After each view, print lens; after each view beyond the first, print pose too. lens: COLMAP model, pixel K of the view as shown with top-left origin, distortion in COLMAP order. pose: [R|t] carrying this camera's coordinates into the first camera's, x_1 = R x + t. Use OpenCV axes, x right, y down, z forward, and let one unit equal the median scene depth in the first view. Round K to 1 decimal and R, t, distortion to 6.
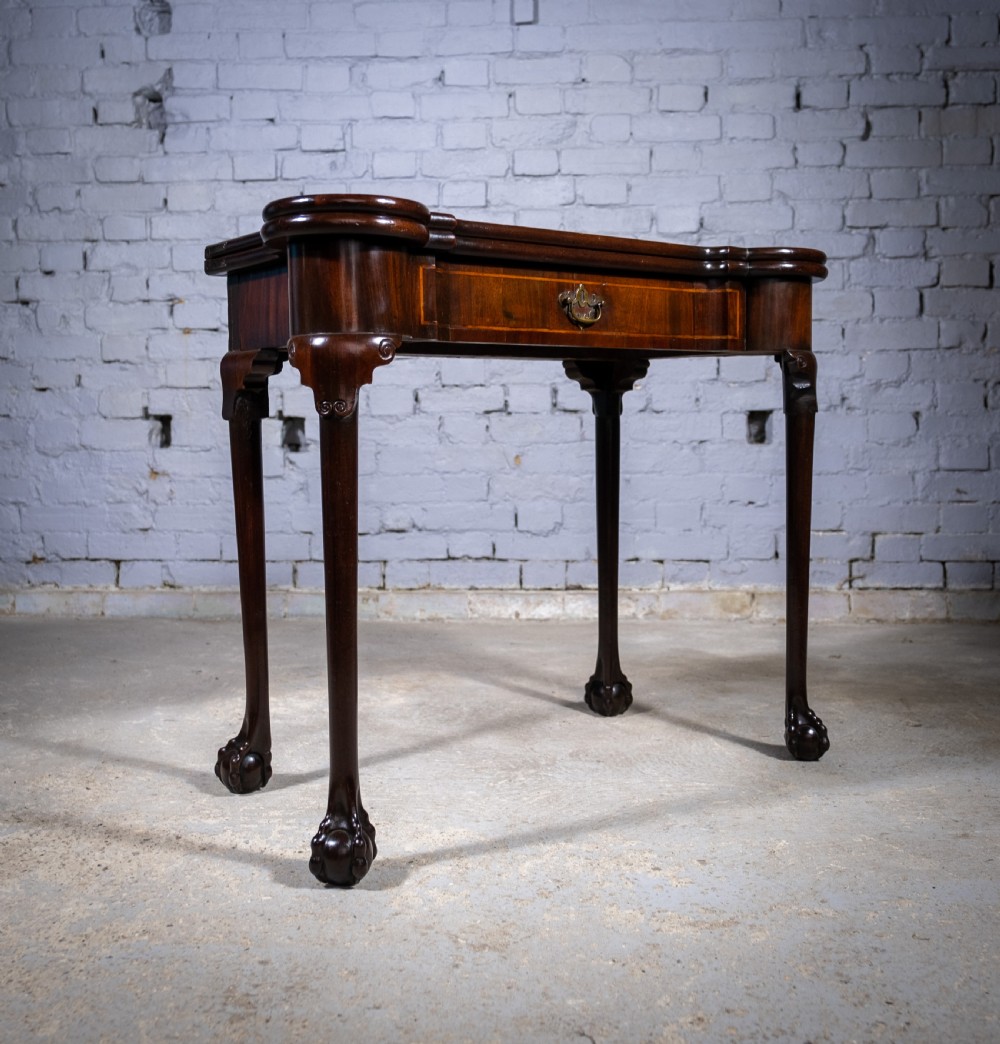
lens RADIAL K [[1193.5, 0, 476.4], [0, 1193.5, 490.4], [0, 0, 1]] dist [-0.010707, -0.004780]
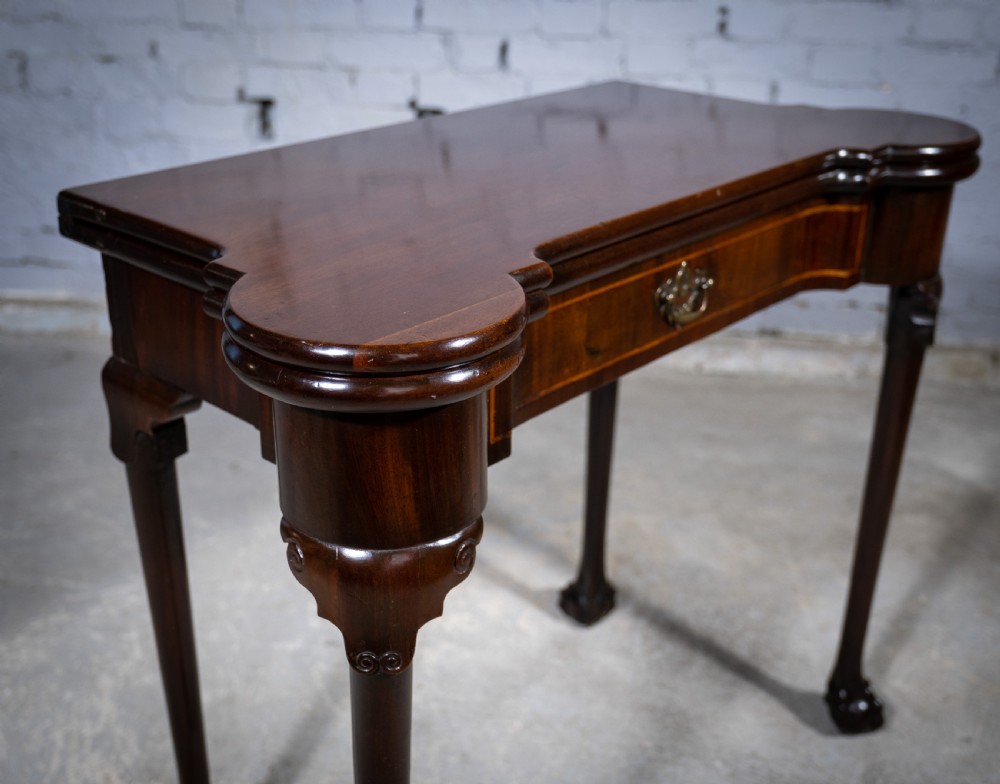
lens RADIAL K [[1212.3, 0, 466.9], [0, 1212.3, 390.3], [0, 0, 1]] dist [-0.007248, 0.021166]
pose [[0.998633, 0.039413, -0.034334, -0.096955], [-0.025006, 0.937041, 0.348323, -0.169562], [0.045901, -0.346988, 0.936746, 0.198901]]
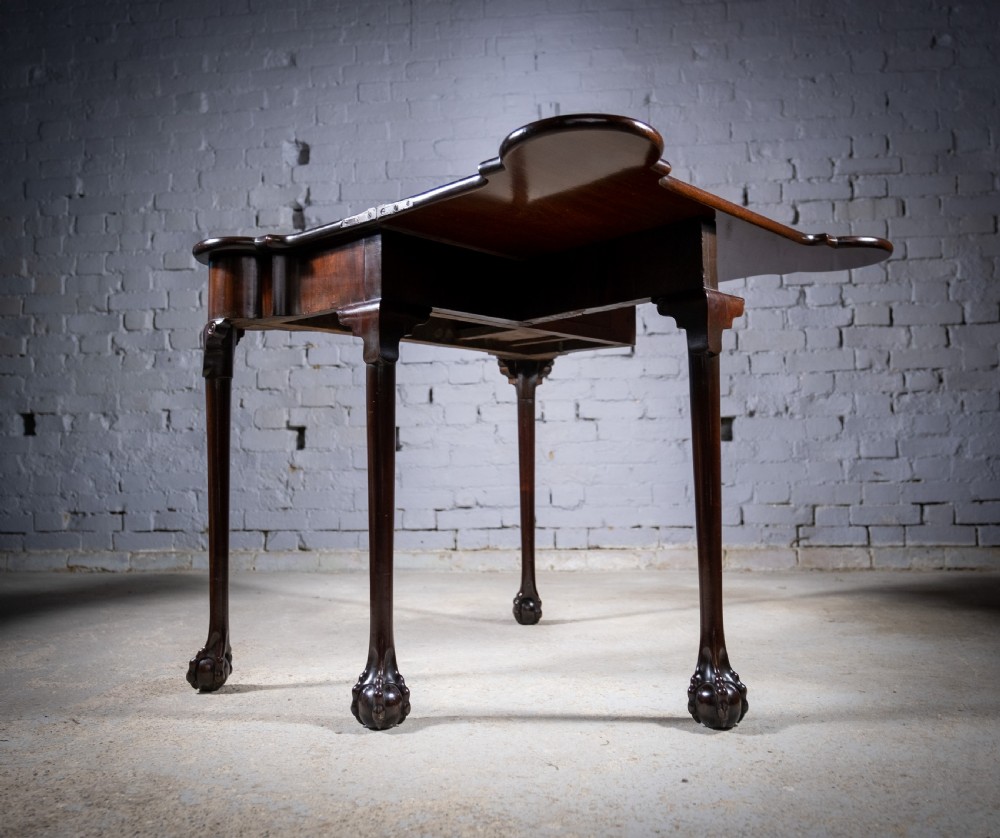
lens RADIAL K [[896.3, 0, 503.2], [0, 896.3, 423.5], [0, 0, 1]] dist [-0.008459, 0.000308]
pose [[0.998852, -0.011570, -0.046494, 0.027782], [0.006430, 0.993999, -0.109203, 0.052398], [0.047479, 0.108779, 0.992932, -0.041268]]
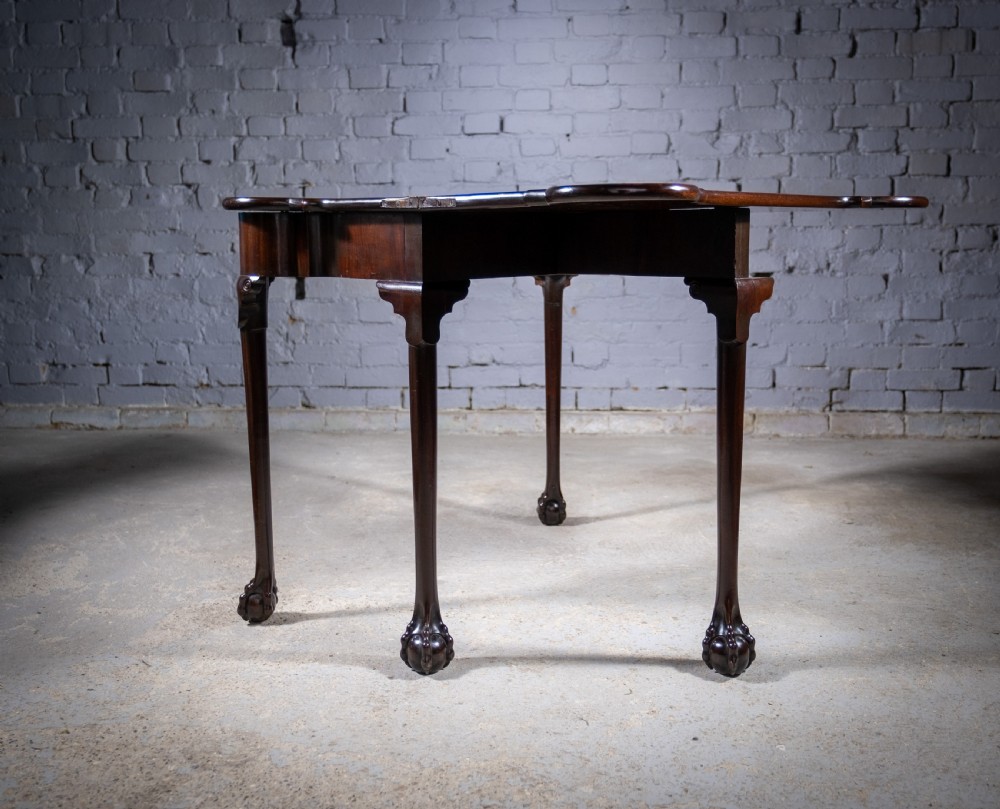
lens RADIAL K [[1055.1, 0, 540.5], [0, 1055.1, 389.7], [0, 0, 1]] dist [0.005617, -0.001413]
pose [[0.999872, 0.003022, -0.015693, 0.016825], [-0.001543, 0.995627, 0.093401, -0.047261], [0.015907, -0.093365, 0.995505, -0.143367]]
